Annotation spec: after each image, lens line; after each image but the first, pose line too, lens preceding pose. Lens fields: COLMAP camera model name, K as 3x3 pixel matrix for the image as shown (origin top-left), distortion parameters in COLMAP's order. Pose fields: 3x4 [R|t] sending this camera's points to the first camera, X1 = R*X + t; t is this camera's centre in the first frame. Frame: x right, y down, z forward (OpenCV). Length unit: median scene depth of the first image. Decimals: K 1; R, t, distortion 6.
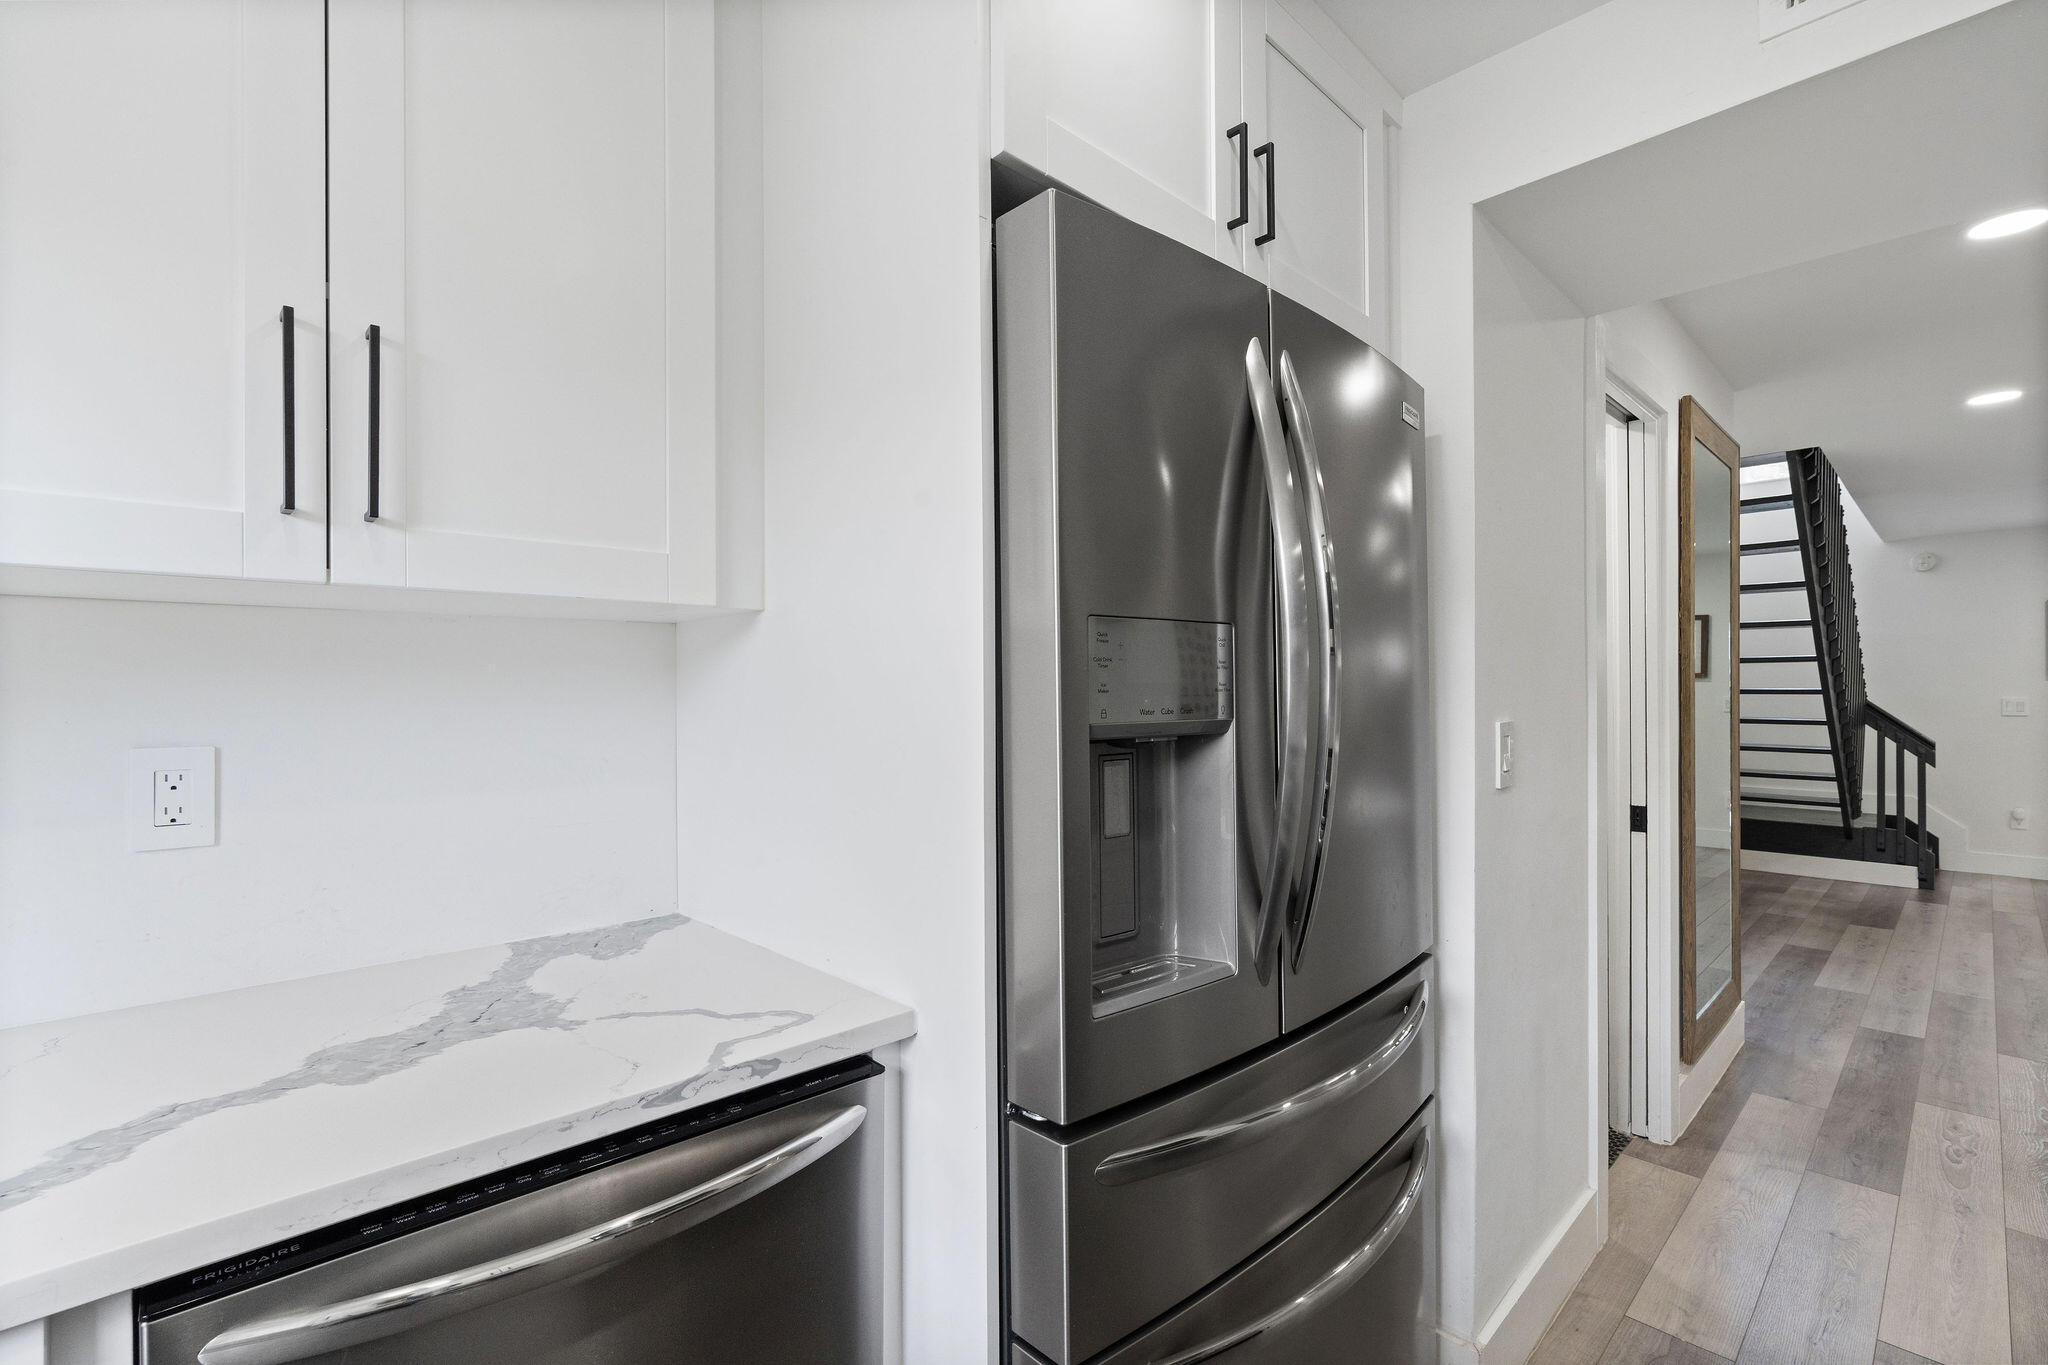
lens RADIAL K [[914.7, 0, 1023.9], [0, 914.7, 687.2], [0, 0, 1]] dist [-0.001742, -0.000052]
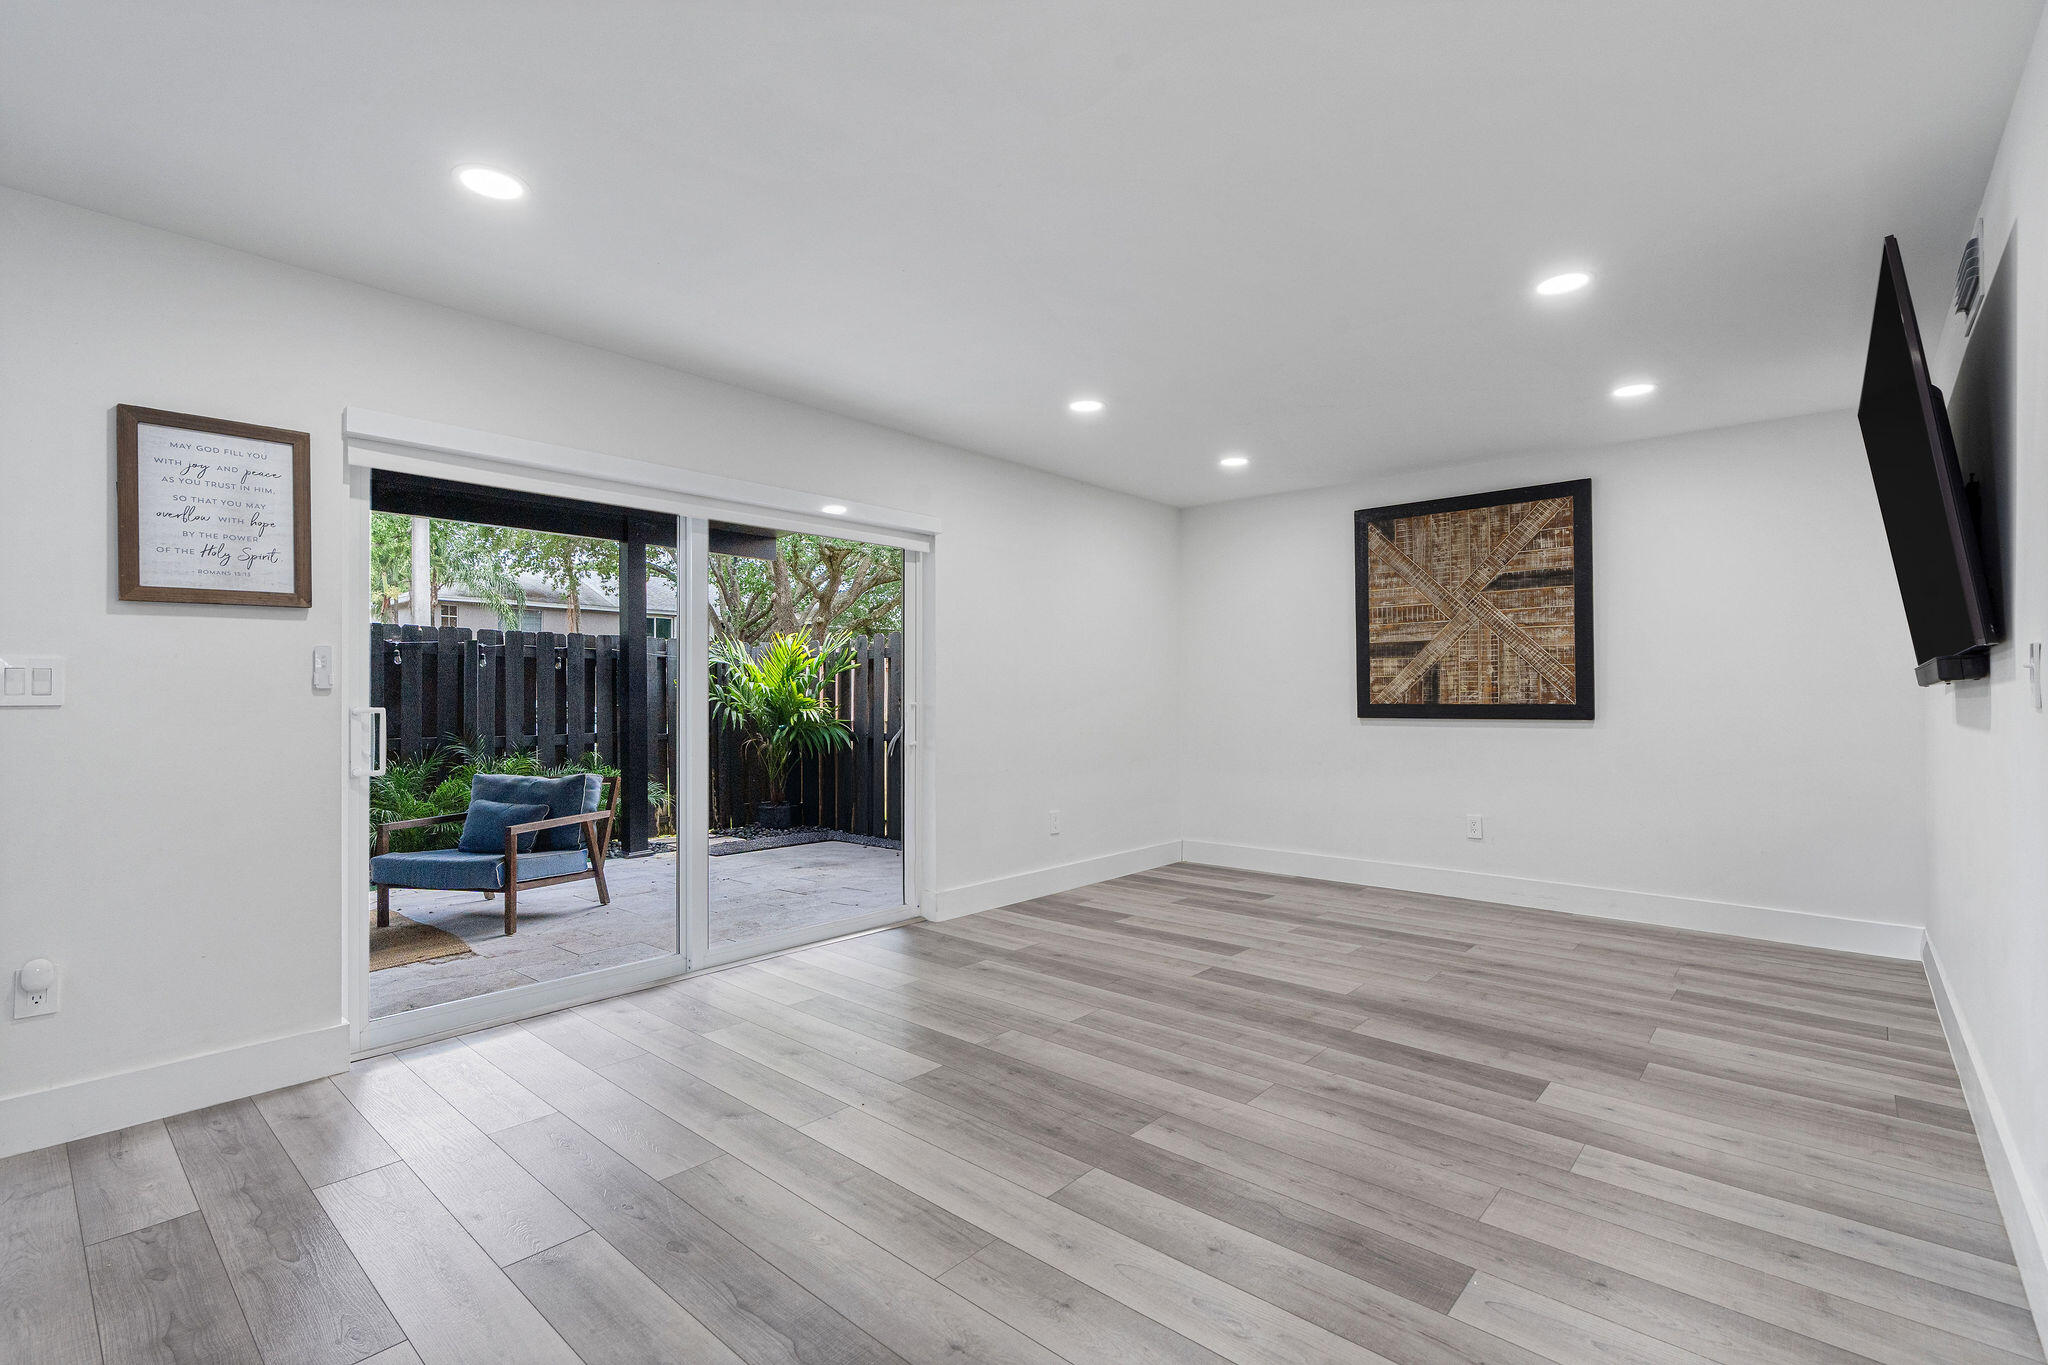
lens RADIAL K [[928.9, 0, 1018.8], [0, 928.9, 686.3], [0, 0, 1]] dist [-0.006232, 0.001103]
pose [[-0.080081, 0.010550, 0.996733, 0.859747], [-0.002133, 0.999940, -0.010755, 0.032571], [-0.996786, -0.002987, -0.080054, 0.795911]]
